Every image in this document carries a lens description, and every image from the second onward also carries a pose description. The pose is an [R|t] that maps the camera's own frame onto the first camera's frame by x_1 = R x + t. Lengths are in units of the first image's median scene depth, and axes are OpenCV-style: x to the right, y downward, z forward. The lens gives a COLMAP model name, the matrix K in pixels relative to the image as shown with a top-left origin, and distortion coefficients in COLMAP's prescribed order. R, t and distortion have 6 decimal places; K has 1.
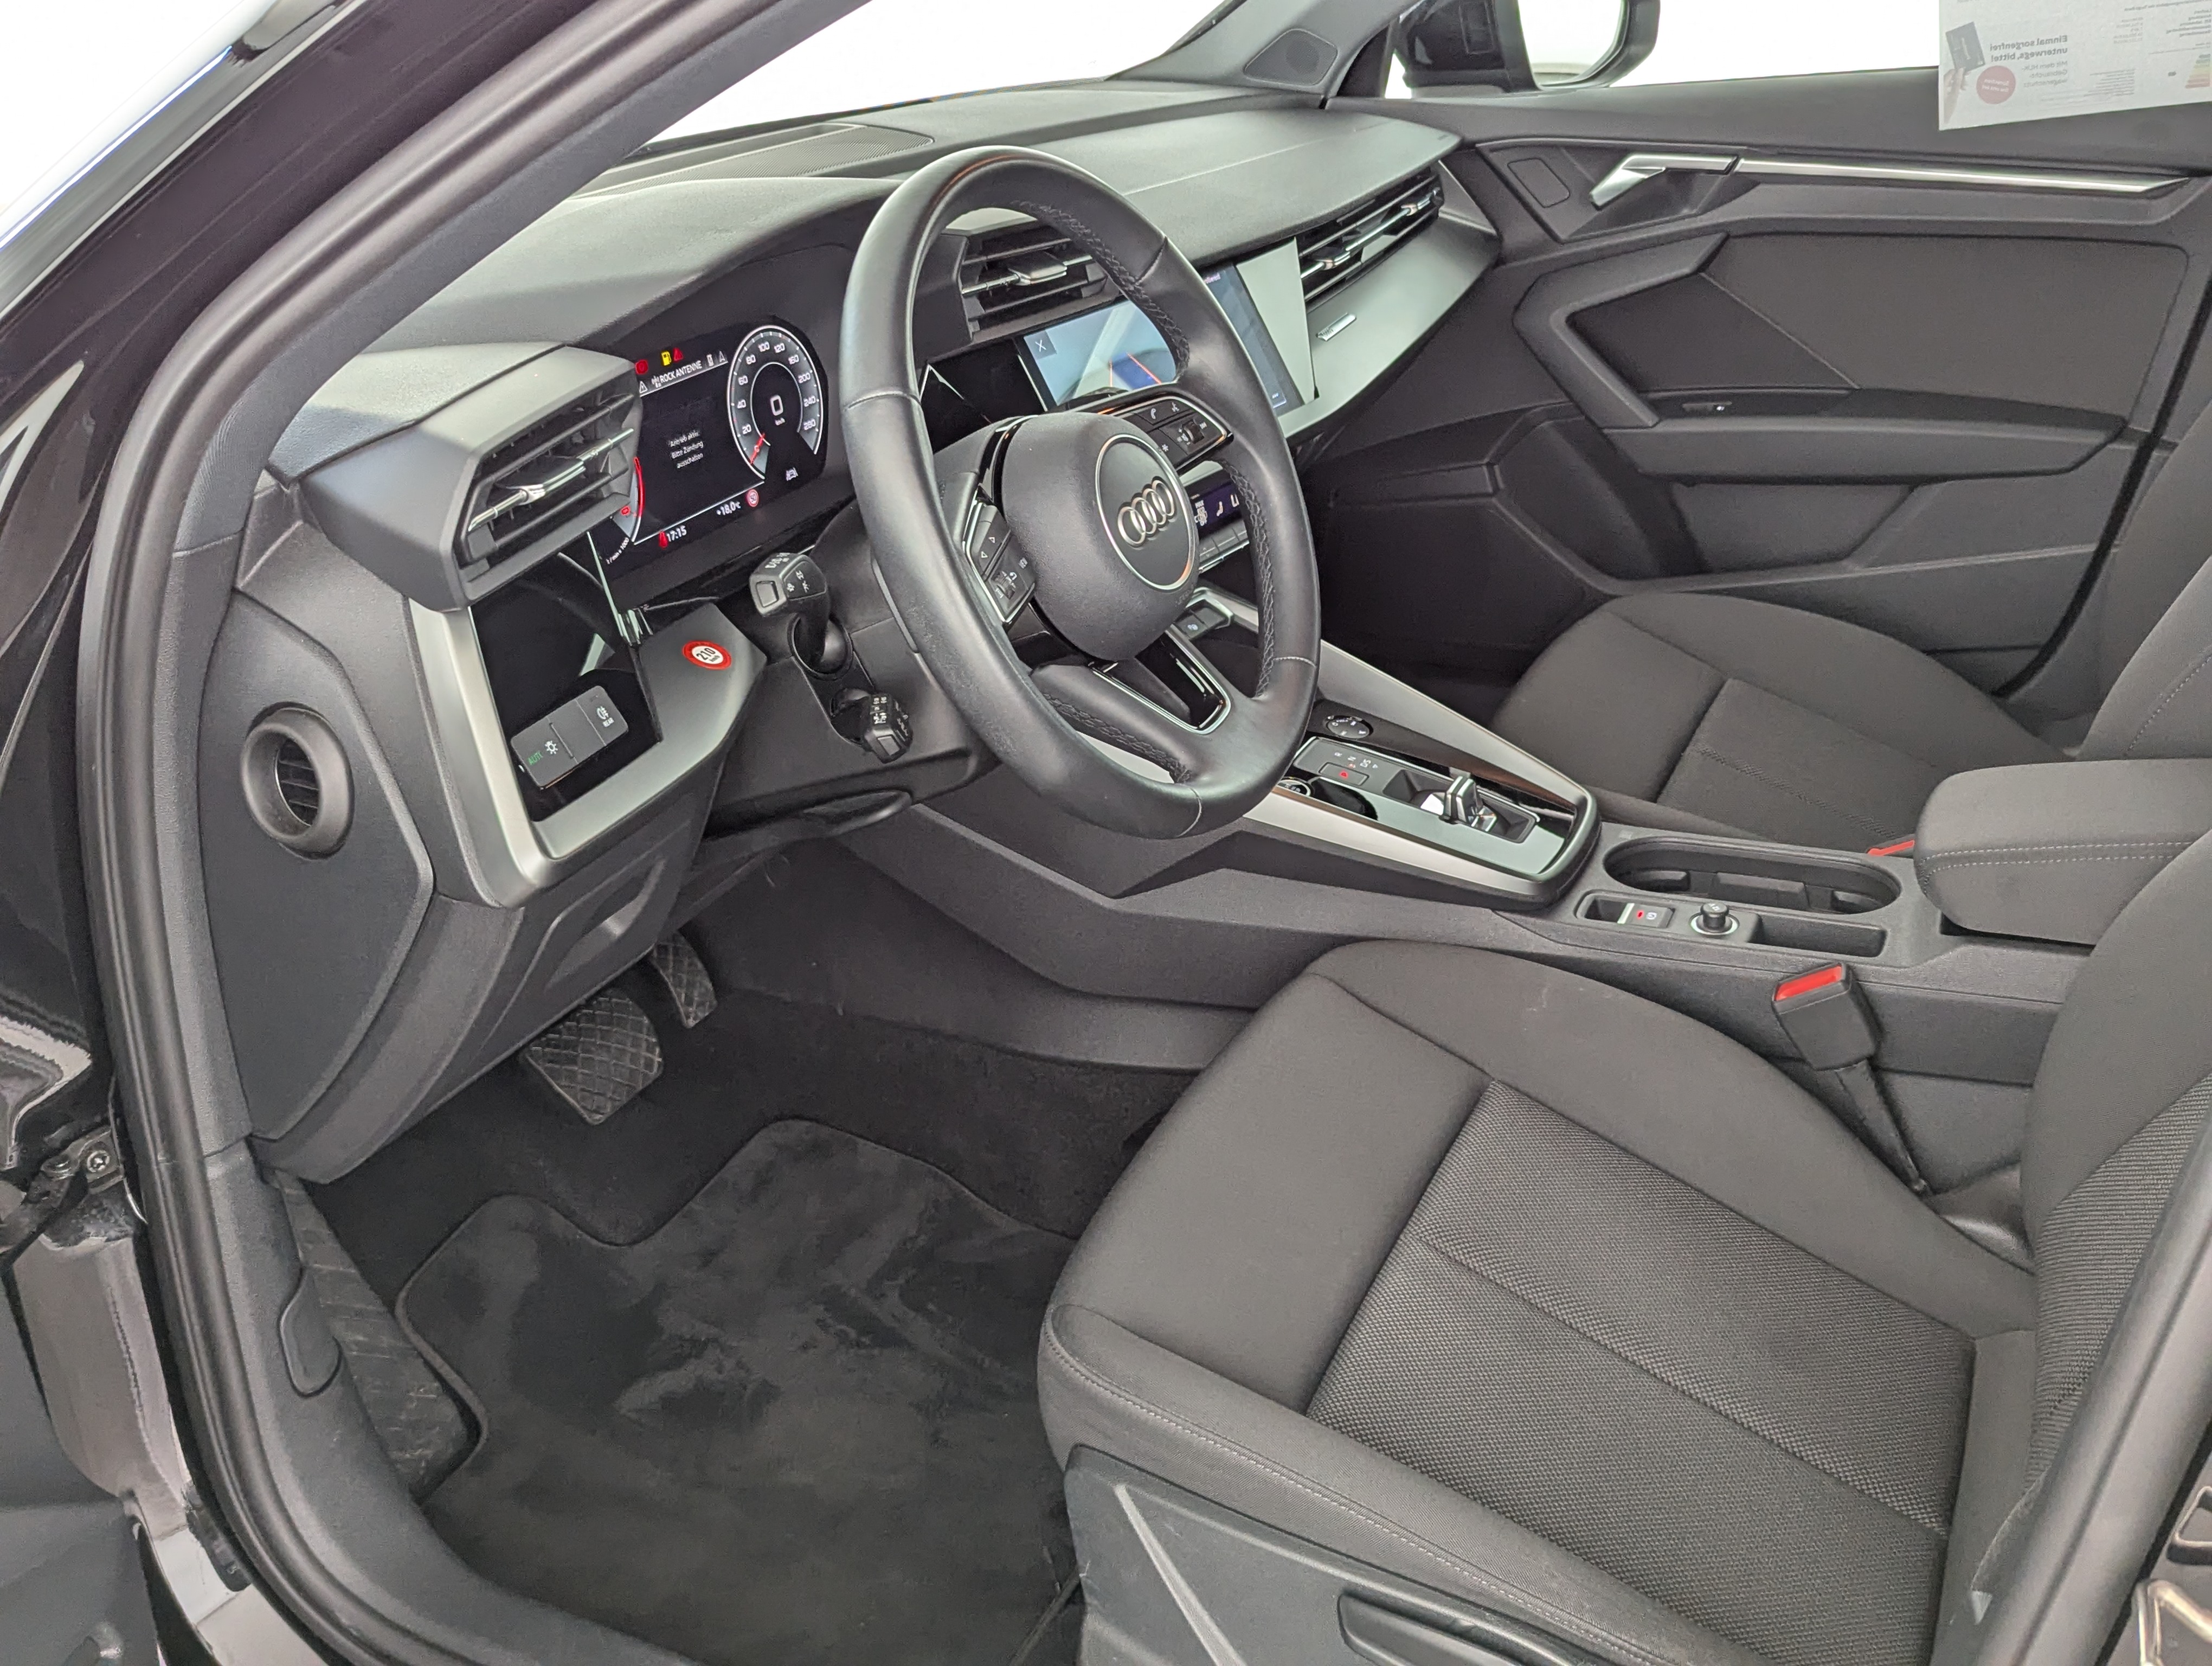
lens RADIAL K [[2152.2, 0, 1128.4], [0, 2152.2, 825.4], [0, 0, 1]] dist [0.028411, 0.000000]
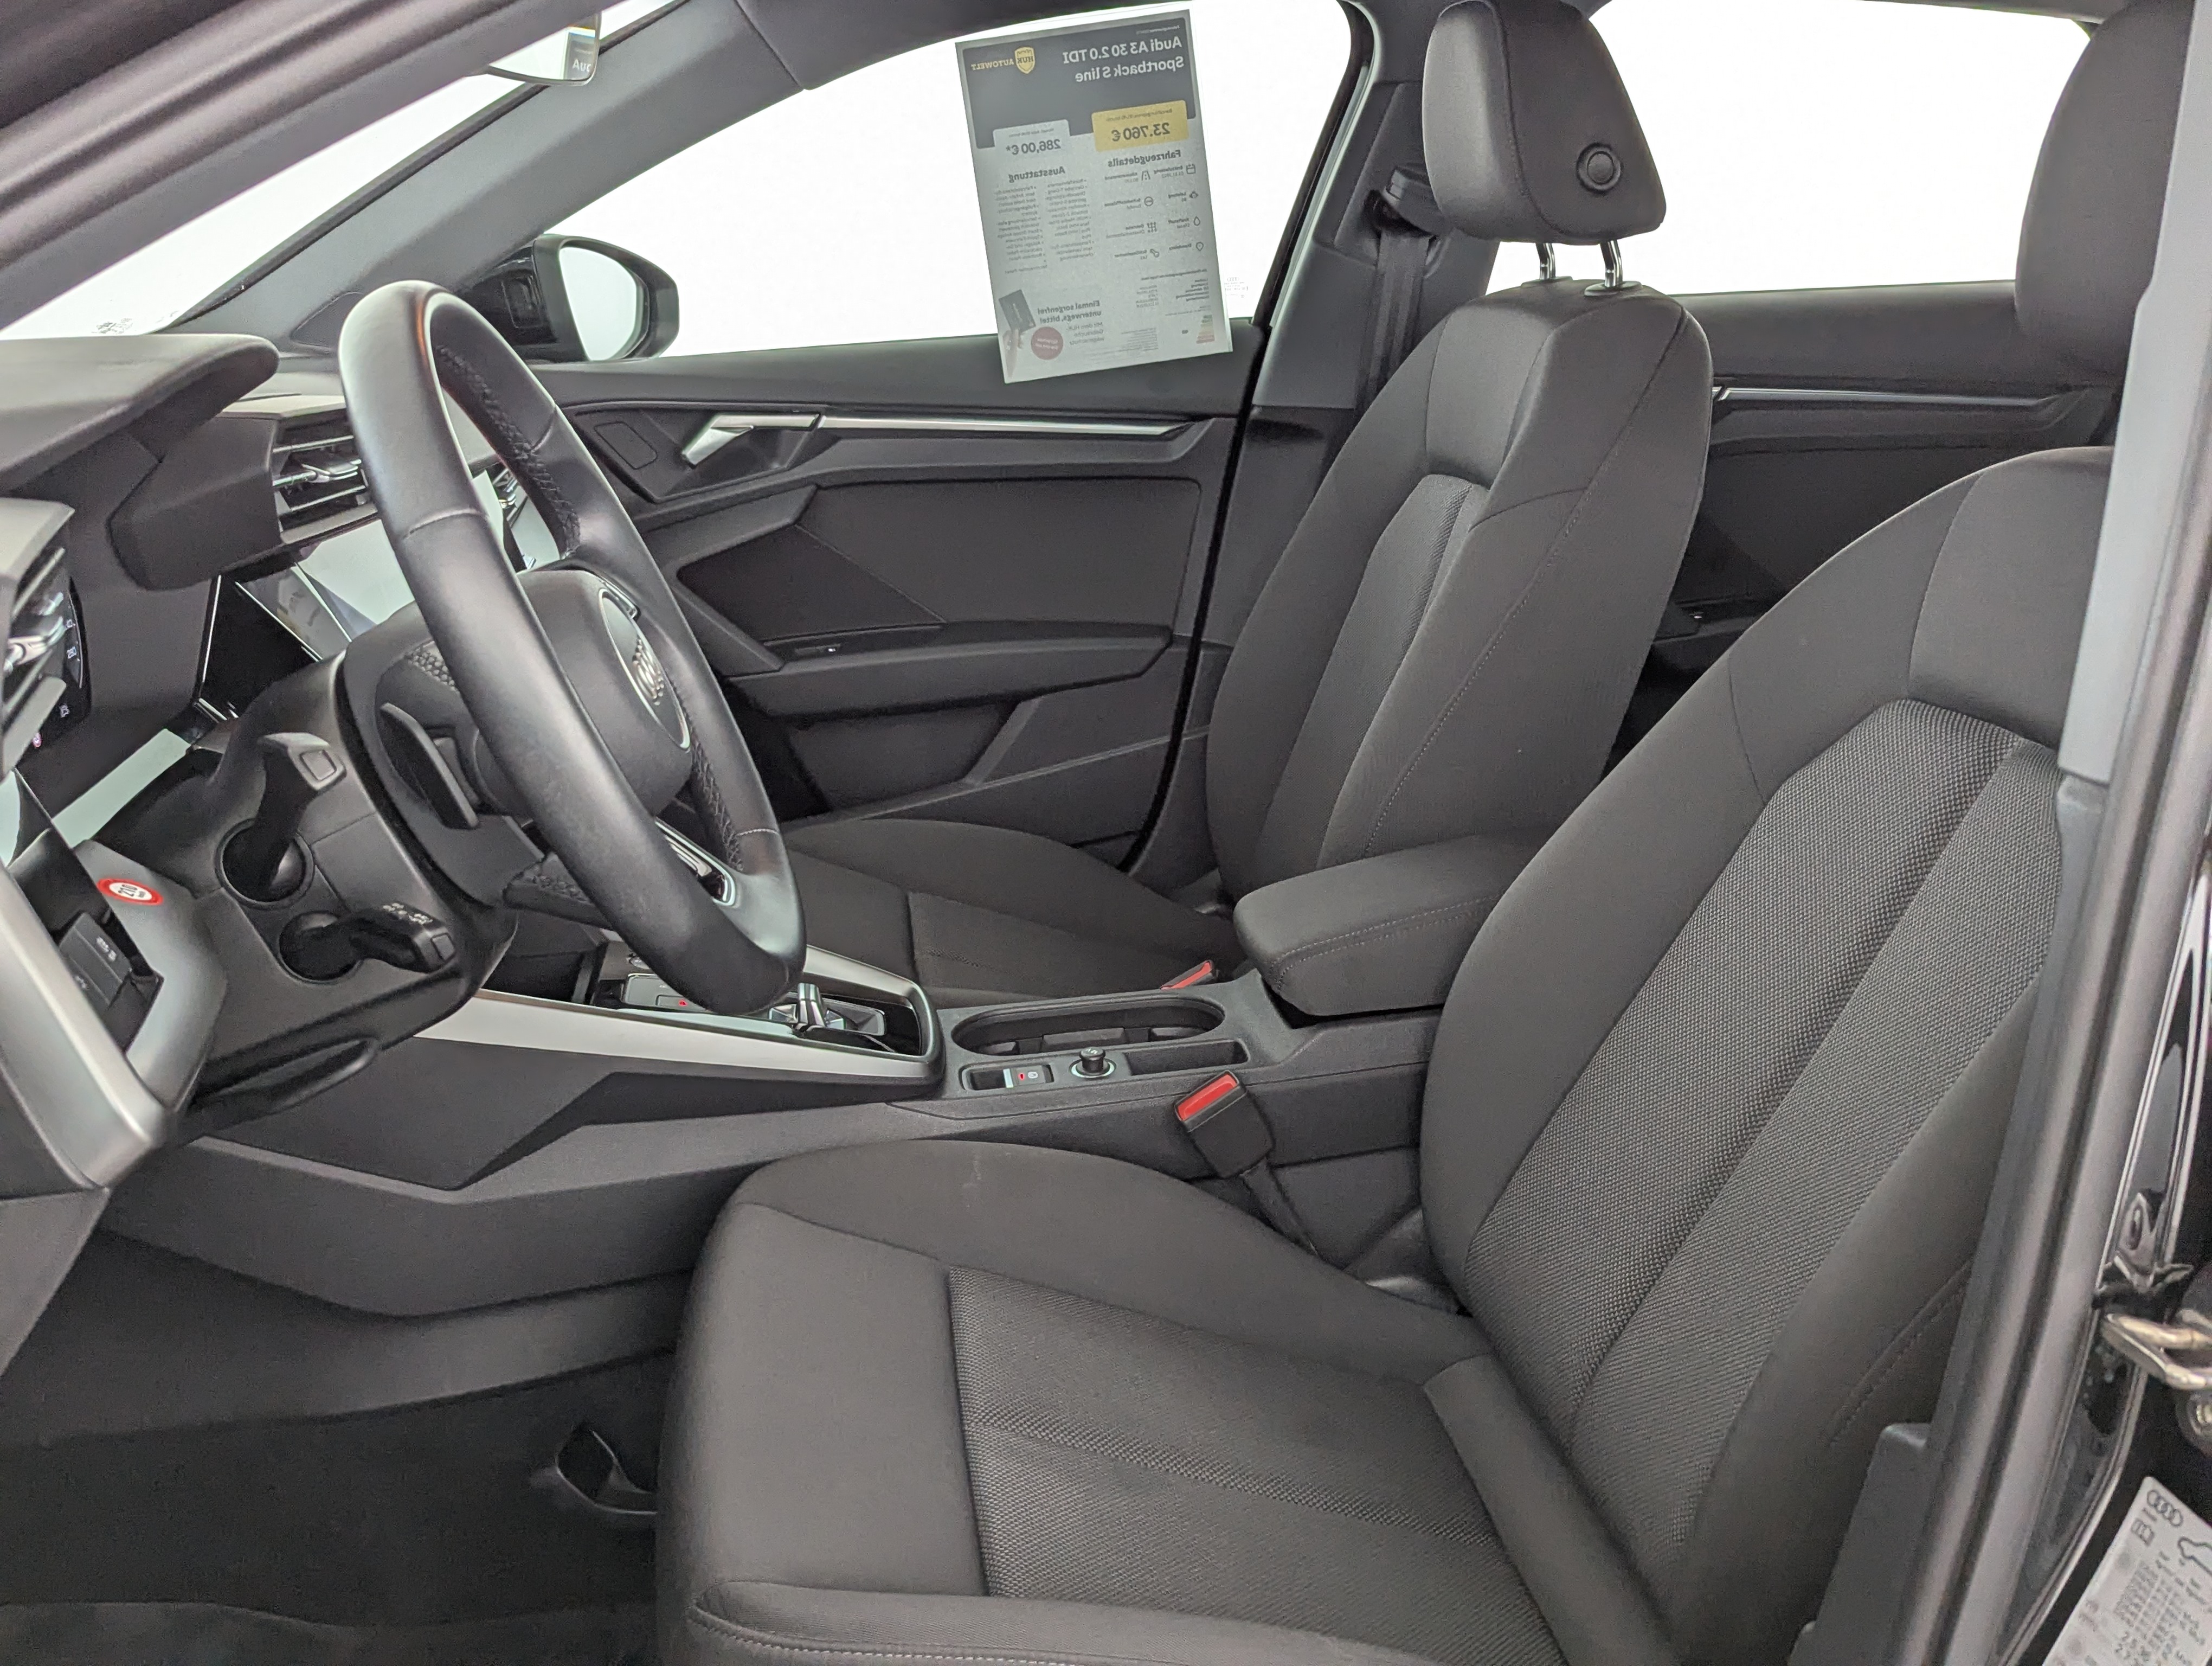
lens RADIAL K [[2152.2, 0, 1121.5], [0, 2152.2, 830.6], [0, 0, 1]] dist [0.028411, 0.000000]
pose [[0.806303, -0.111825, 0.580836, -0.258093], [0.219340, 0.968483, -0.118027, 0.051222], [-0.549331, 0.222566, 0.805419, 0.118030]]
